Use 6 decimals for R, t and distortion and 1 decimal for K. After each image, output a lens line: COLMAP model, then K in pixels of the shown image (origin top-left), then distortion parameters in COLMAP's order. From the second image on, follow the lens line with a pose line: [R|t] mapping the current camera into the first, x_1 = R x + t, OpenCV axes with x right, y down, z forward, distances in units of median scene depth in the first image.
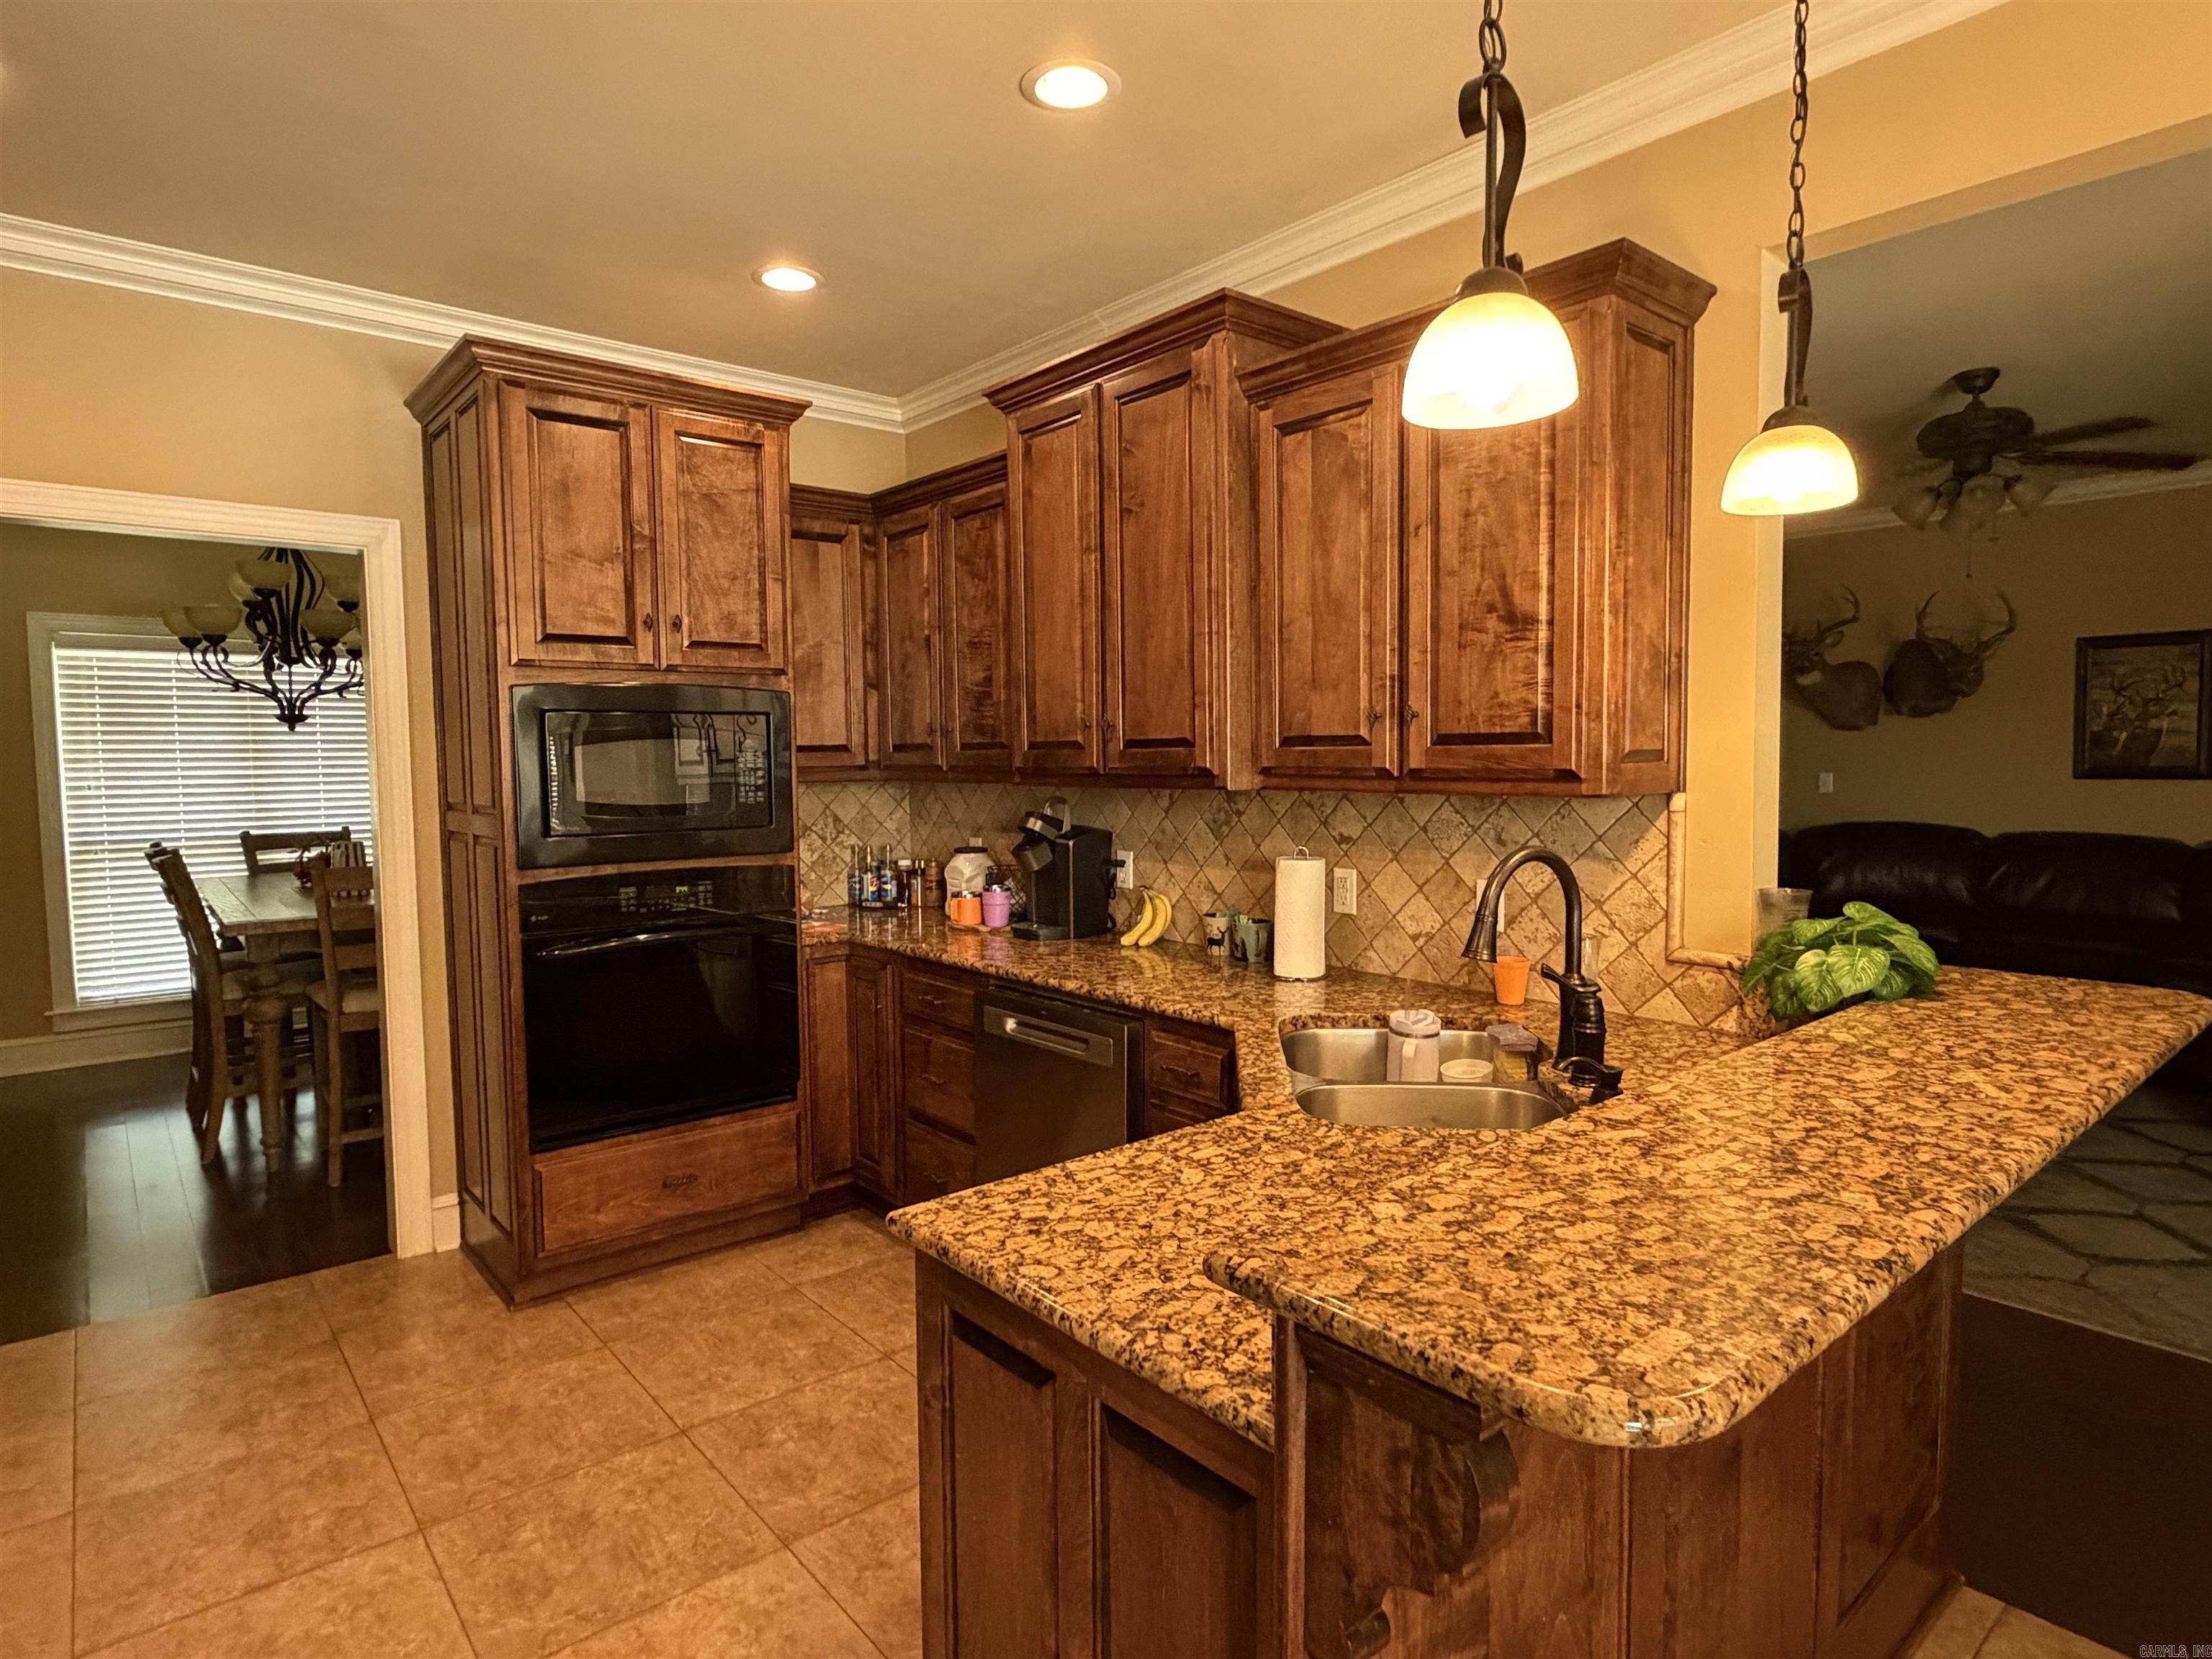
lens RADIAL K [[1209.4, 0, 1102.9], [0, 1209.4, 823.8], [0, 0, 1]] dist [-0.000628, 0.000703]
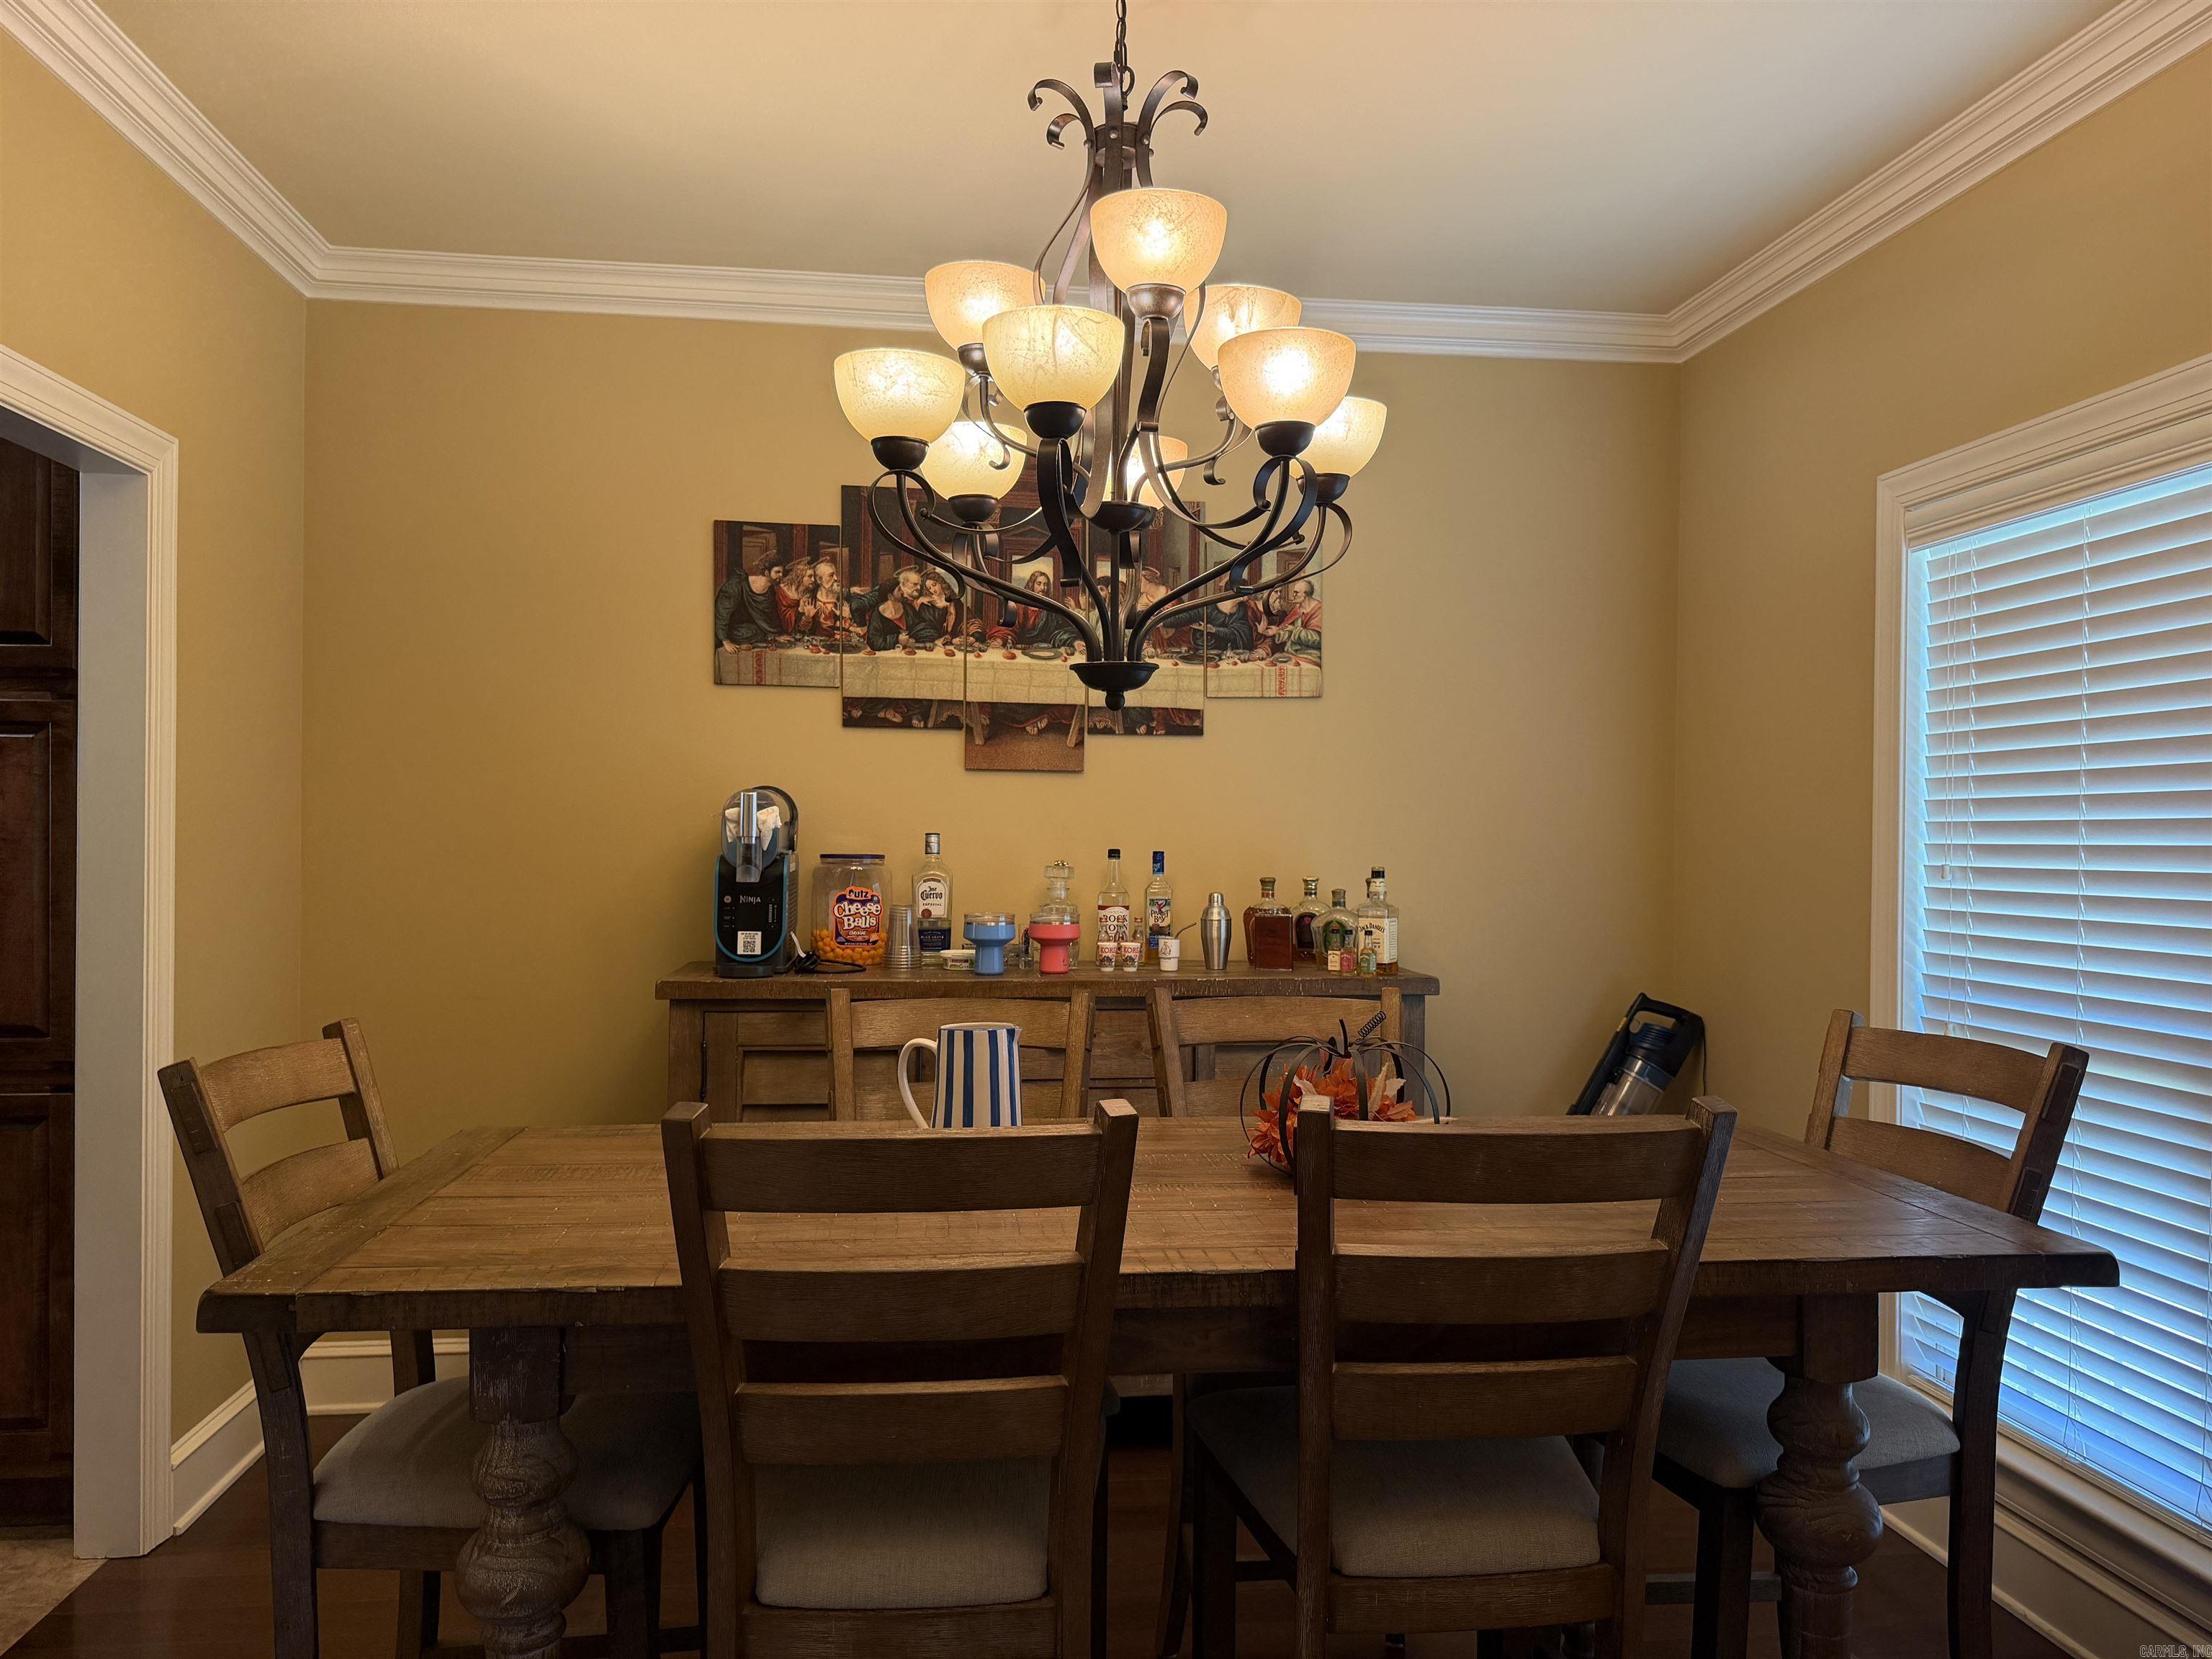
lens RADIAL K [[1552.5, 0, 1106.0], [0, 1552.5, 829.5], [0, 0, 1]] dist [0.118433, -0.181778]
pose [[-0.539732, -0.000730, -0.841836, -0.758134], [-0.052571, 0.998077, 0.032840, -0.151188], [0.840194, 0.061981, -0.538733, 3.410823]]
